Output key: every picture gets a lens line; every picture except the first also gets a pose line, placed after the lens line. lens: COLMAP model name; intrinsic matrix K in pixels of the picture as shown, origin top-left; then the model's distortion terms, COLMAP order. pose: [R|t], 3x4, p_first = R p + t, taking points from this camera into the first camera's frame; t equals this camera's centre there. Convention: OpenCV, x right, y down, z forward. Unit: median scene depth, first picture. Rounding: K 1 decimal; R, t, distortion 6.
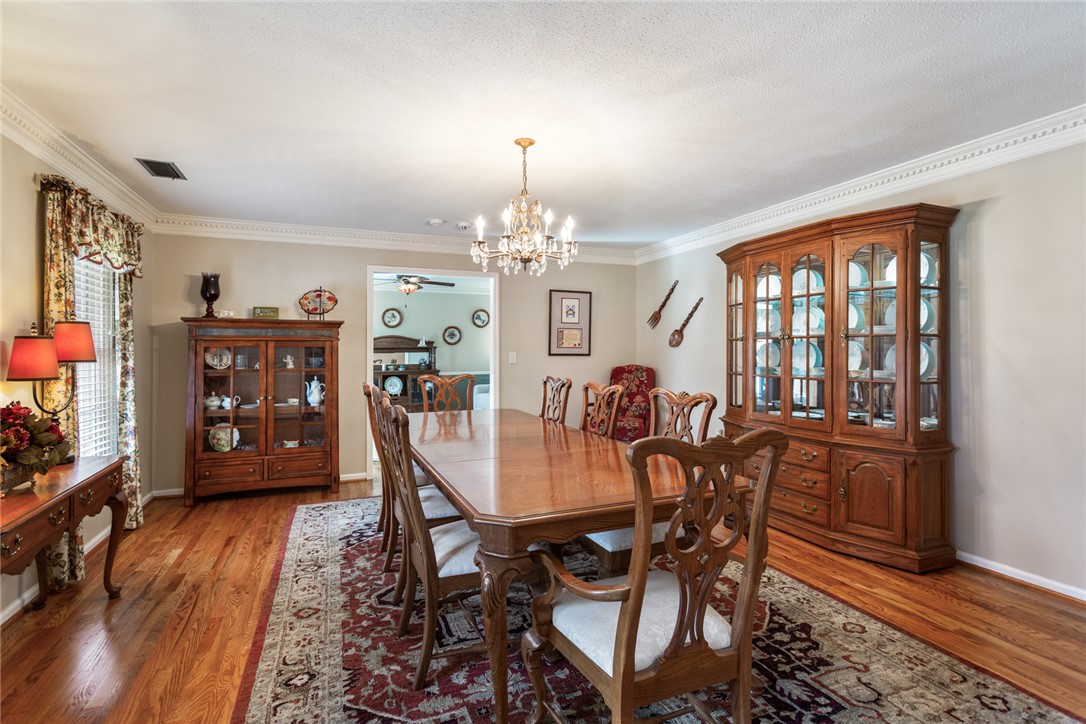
lens RADIAL K [[522.3, 0, 542.3], [0, 522.3, 357.9], [0, 0, 1]] dist [0.001308, 0.000375]
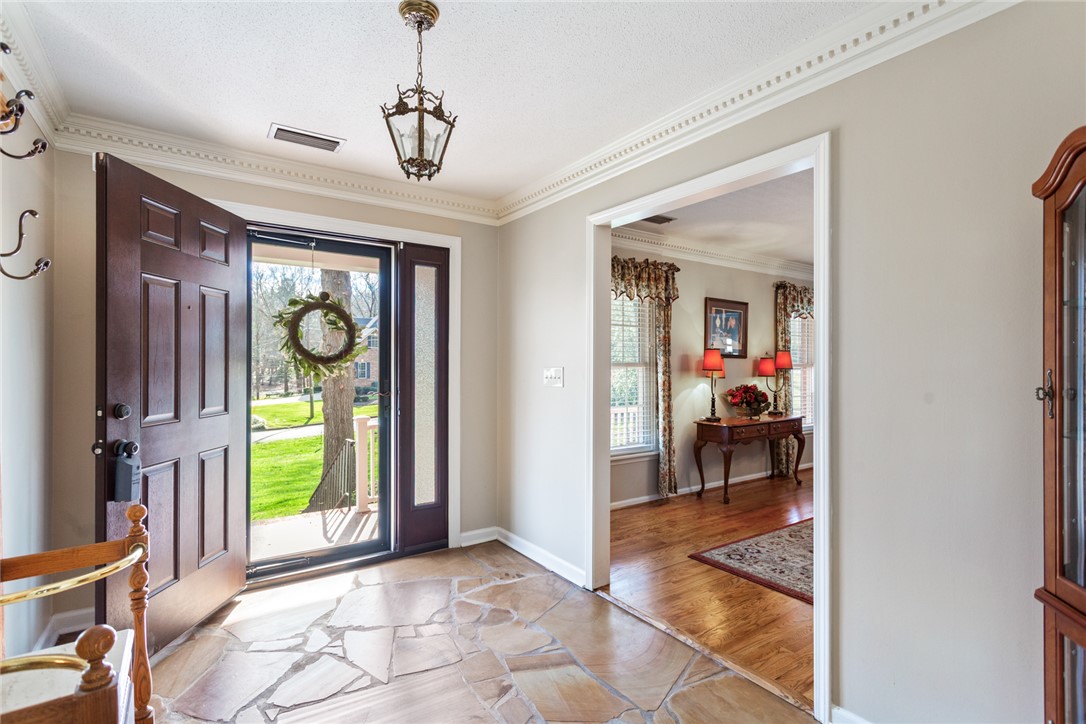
lens RADIAL K [[522.3, 0, 542.1], [0, 522.3, 363.8], [0, 0, 1]] dist [0.001308, 0.000375]
pose [[0.226699, 0.000091, -0.973965, 0.912557], [-0.009716, 0.999950, -0.002168, -0.000094], [0.973916, 0.009954, 0.226689, -0.423688]]
